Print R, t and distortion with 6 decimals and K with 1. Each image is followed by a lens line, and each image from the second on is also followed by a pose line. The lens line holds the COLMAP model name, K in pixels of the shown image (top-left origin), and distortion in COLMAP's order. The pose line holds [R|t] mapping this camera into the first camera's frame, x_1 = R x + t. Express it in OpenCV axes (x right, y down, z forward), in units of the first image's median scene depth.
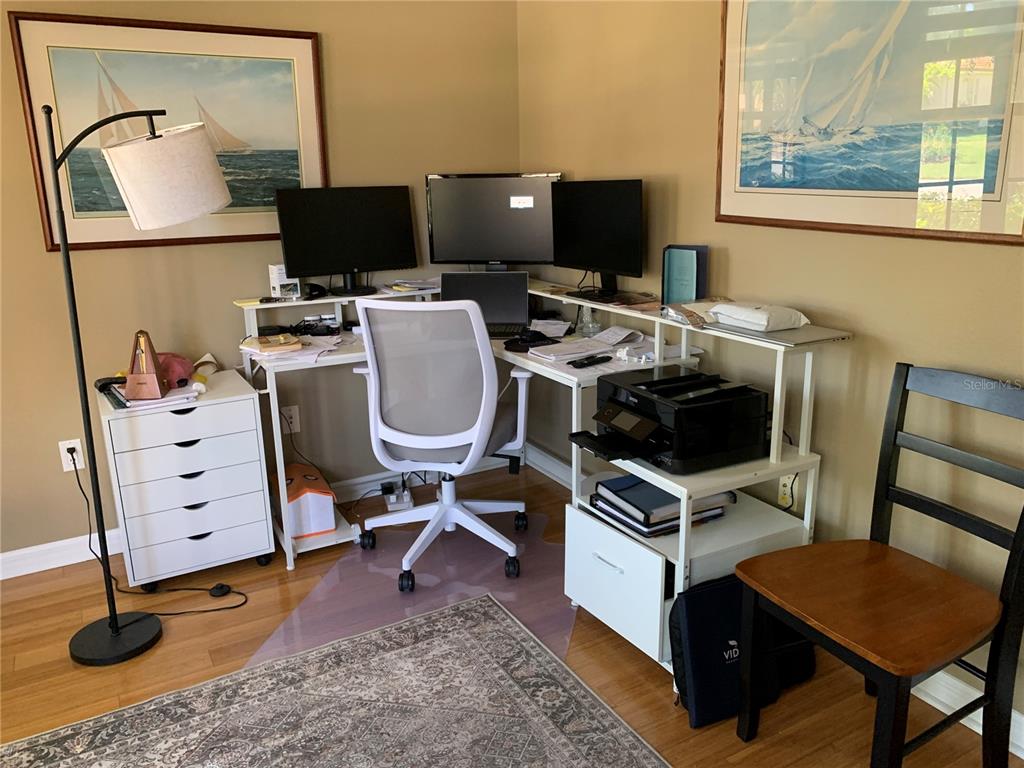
lens RADIAL K [[807.5, 0, 518.6], [0, 807.5, 376.7], [0, 0, 1]] dist [0.061058, -0.057252]
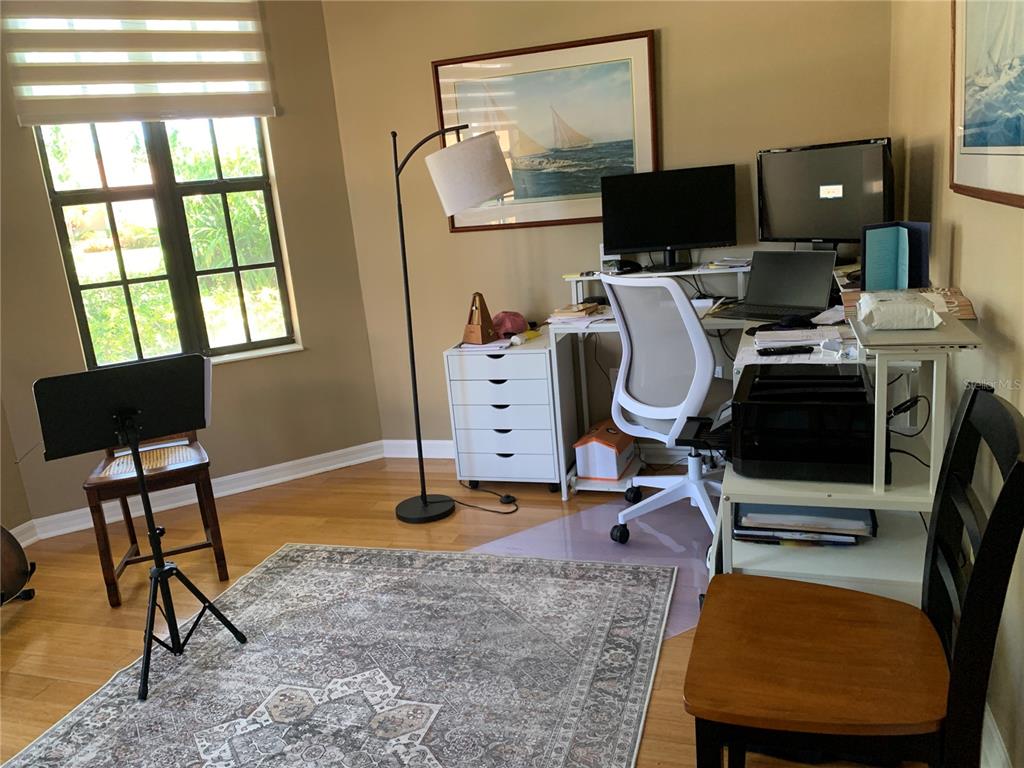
lens RADIAL K [[807.5, 0, 513.4], [0, 807.5, 385.5], [0, 0, 1]] dist [0.061058, -0.057252]
pose [[0.671223, 0.138832, -0.728139, 0.528852], [-0.111614, 0.990034, 0.085877, -0.024024], [0.732805, 0.023628, 0.680029, 0.142196]]
